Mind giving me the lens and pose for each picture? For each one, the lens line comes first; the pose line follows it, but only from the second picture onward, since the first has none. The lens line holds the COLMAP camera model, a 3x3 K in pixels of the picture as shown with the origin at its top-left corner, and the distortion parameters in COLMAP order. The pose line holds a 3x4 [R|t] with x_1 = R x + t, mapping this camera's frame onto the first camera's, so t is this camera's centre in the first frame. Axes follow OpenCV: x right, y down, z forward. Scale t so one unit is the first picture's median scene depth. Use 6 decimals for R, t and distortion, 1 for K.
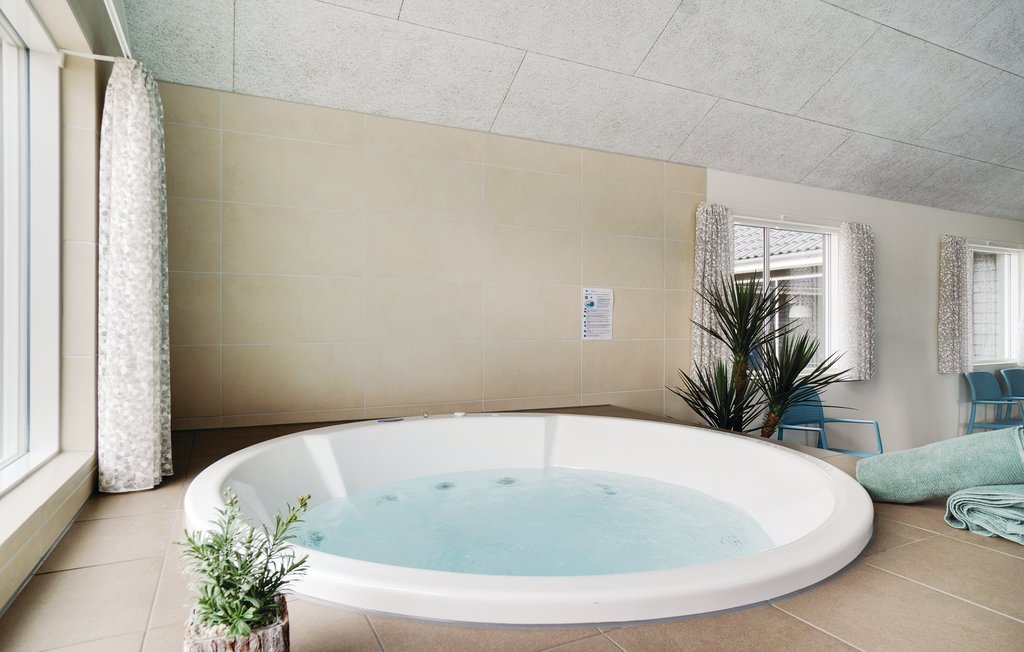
lens RADIAL K [[567.9, 0, 508.3], [0, 567.9, 324.7], [0, 0, 1]] dist [-0.028583, -0.002617]
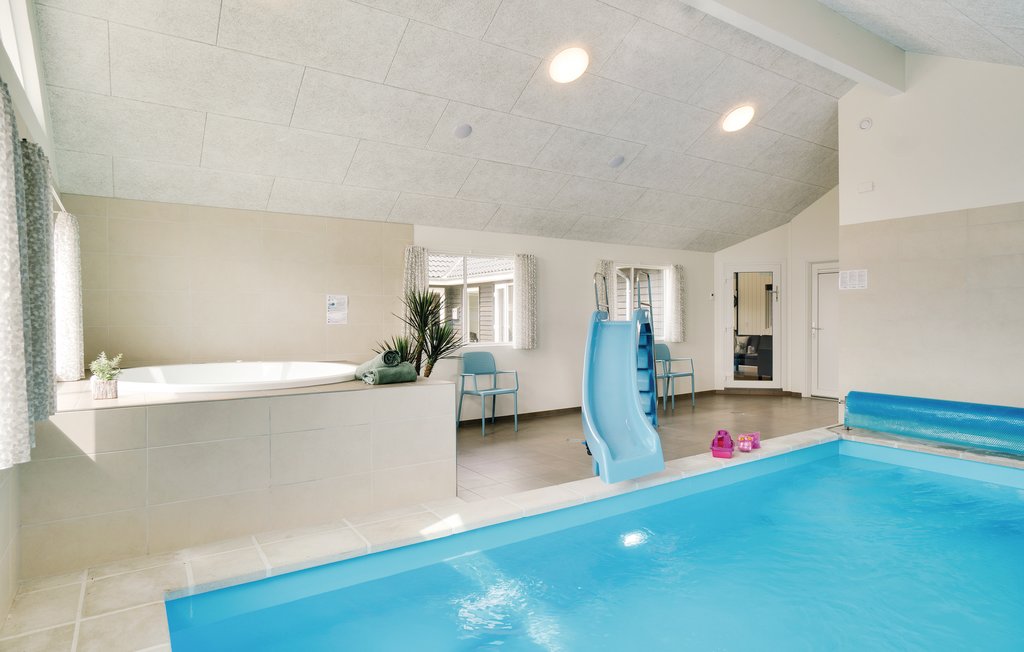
lens RADIAL K [[567.9, 0, 514.8], [0, 567.9, 326.7], [0, 0, 1]] dist [-0.028583, -0.002617]
pose [[0.991505, -0.008689, 0.129782, 0.448940], [0.007328, 0.999913, 0.010960, 0.016984], [-0.129866, -0.009916, 0.991482, -0.784160]]
